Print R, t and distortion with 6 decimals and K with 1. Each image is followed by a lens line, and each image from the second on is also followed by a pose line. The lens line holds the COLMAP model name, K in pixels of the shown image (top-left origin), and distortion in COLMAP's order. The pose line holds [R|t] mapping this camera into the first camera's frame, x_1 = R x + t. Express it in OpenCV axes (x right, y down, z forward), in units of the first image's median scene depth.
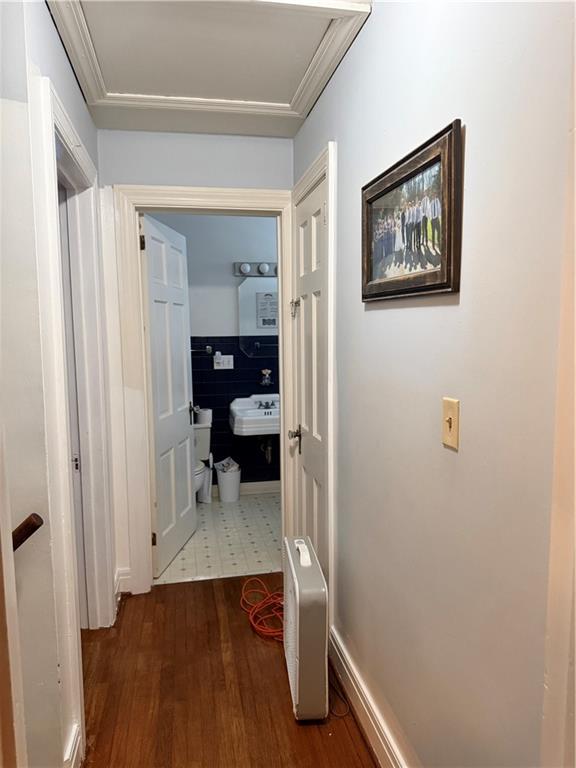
lens RADIAL K [[546.3, 0, 286.5], [0, 546.3, 383.9], [0, 0, 1]] dist [0.013873, -0.013444]
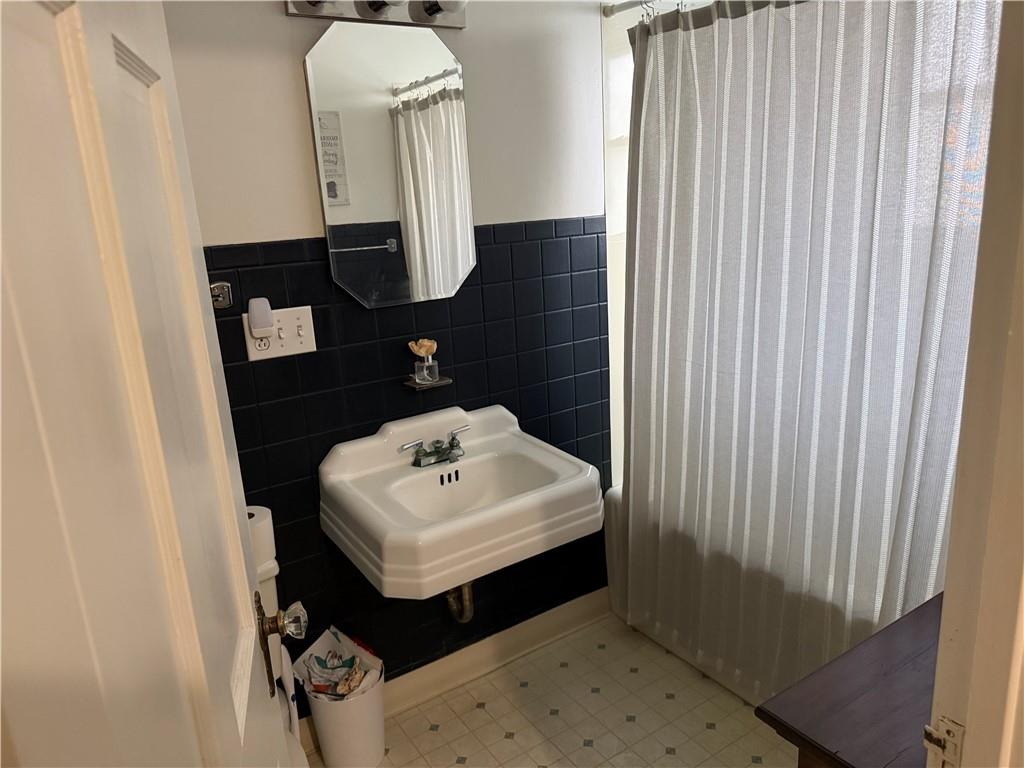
lens RADIAL K [[728.4, 0, 516.1], [0, 728.4, 379.5], [0, 0, 1]] dist [0.013873, -0.013444]
pose [[0.921624, -0.132641, 0.364713, -0.145025], [0.082644, 0.985302, 0.149499, -0.063037], [-0.379182, -0.107641, 0.919040, 0.599719]]
